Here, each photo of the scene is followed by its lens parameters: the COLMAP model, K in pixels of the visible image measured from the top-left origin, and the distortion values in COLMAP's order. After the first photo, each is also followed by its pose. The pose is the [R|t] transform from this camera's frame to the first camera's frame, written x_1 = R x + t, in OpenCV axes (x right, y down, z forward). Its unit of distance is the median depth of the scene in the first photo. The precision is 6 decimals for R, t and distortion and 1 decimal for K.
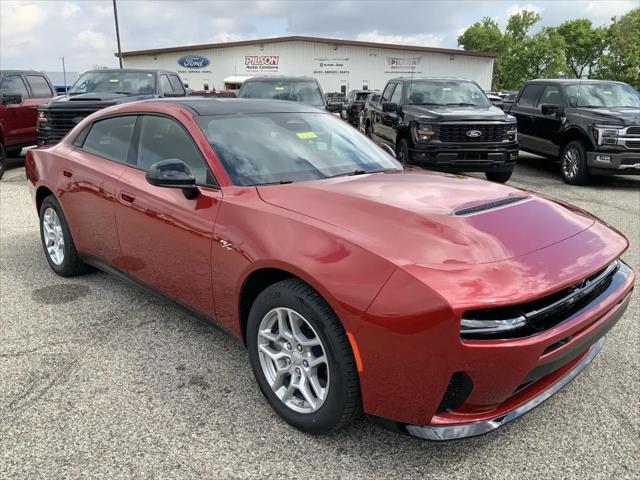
lens RADIAL K [[523.2, 0, 320.0], [0, 523.2, 240.0], [0, 0, 1]] dist [0.060181, -0.124183]
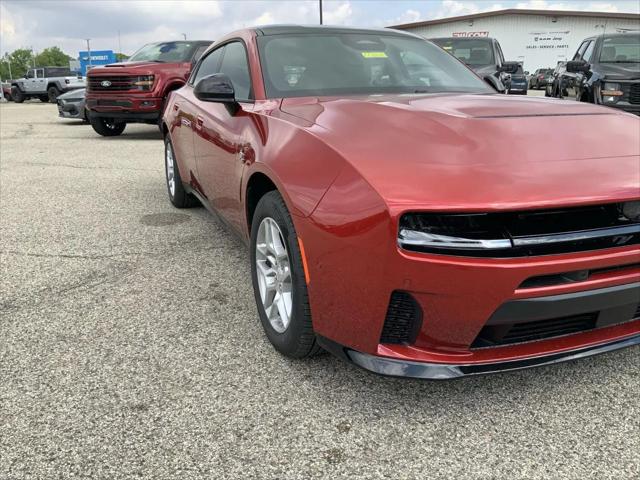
lens RADIAL K [[523.2, 0, 320.0], [0, 523.2, 240.0], [0, 0, 1]] dist [0.060181, -0.124183]
pose [[0.929879, 0.093325, -0.355830, 0.296716], [-0.082431, 0.995549, 0.045691, 0.101779], [0.358510, -0.013156, 0.933433, 0.143389]]
